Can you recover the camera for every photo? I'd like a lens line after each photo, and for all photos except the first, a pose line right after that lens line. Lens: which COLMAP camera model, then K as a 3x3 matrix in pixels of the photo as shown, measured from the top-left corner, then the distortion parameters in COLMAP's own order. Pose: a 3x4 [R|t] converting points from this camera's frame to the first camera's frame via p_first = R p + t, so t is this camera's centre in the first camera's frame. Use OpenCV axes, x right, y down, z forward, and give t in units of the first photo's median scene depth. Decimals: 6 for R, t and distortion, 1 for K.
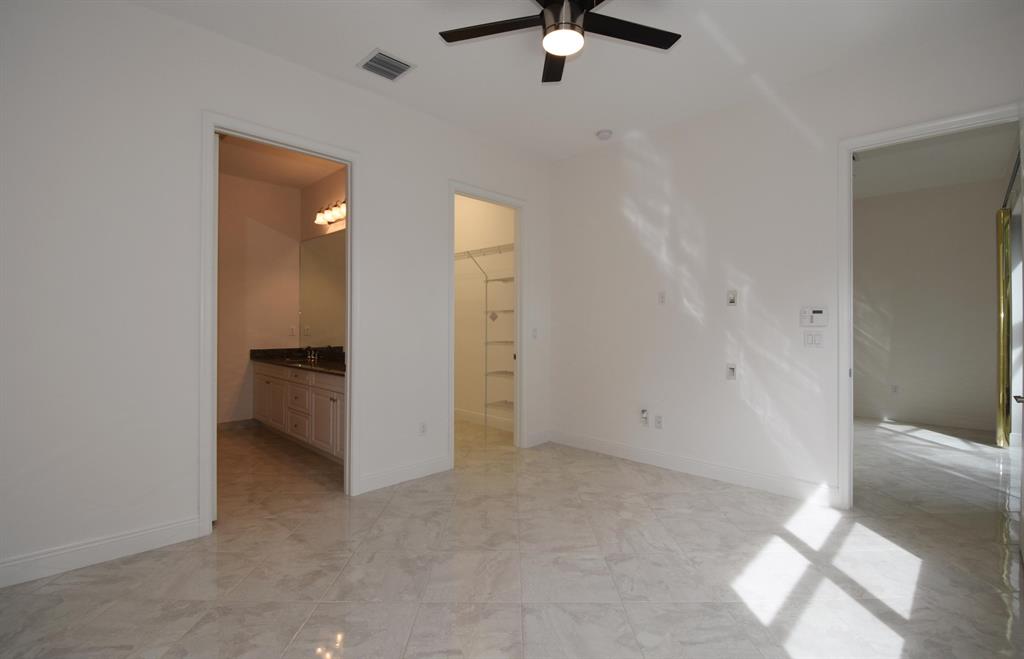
lens RADIAL K [[462.2, 0, 516.5], [0, 462.2, 323.8], [0, 0, 1]] dist [-0.004206, -0.001190]
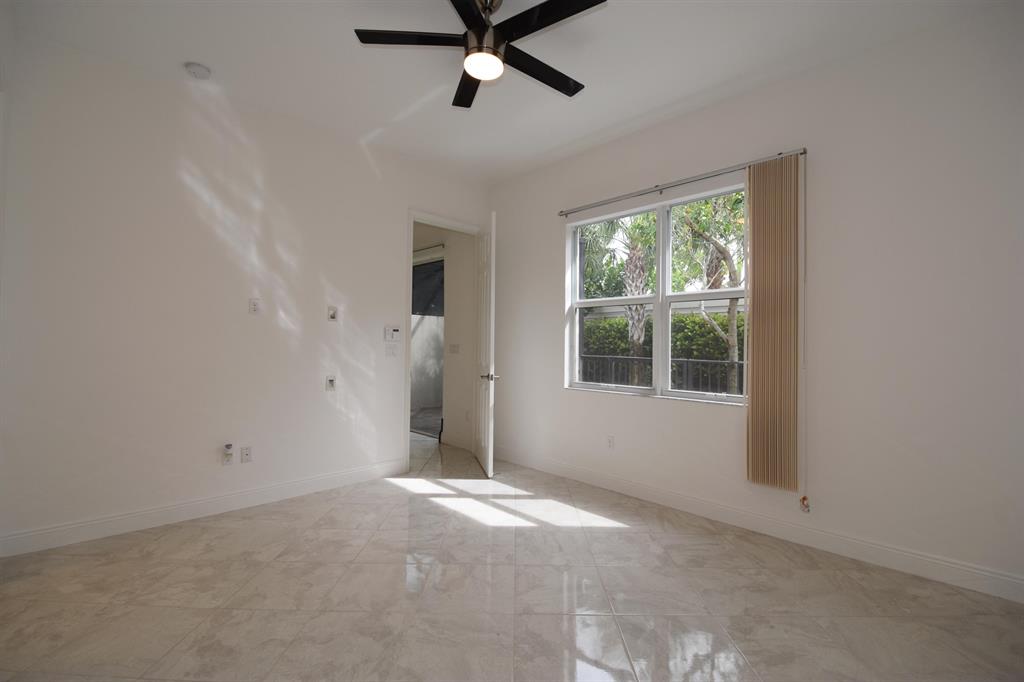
lens RADIAL K [[448.3, 0, 515.9], [0, 448.3, 337.1], [0, 0, 1]] dist [0.017040, -0.025887]
pose [[0.013668, 0.011032, 0.999846, -0.618839], [-0.013907, 0.999845, -0.010842, 0.002782], [-0.999810, -0.013756, 0.013819, 0.621061]]
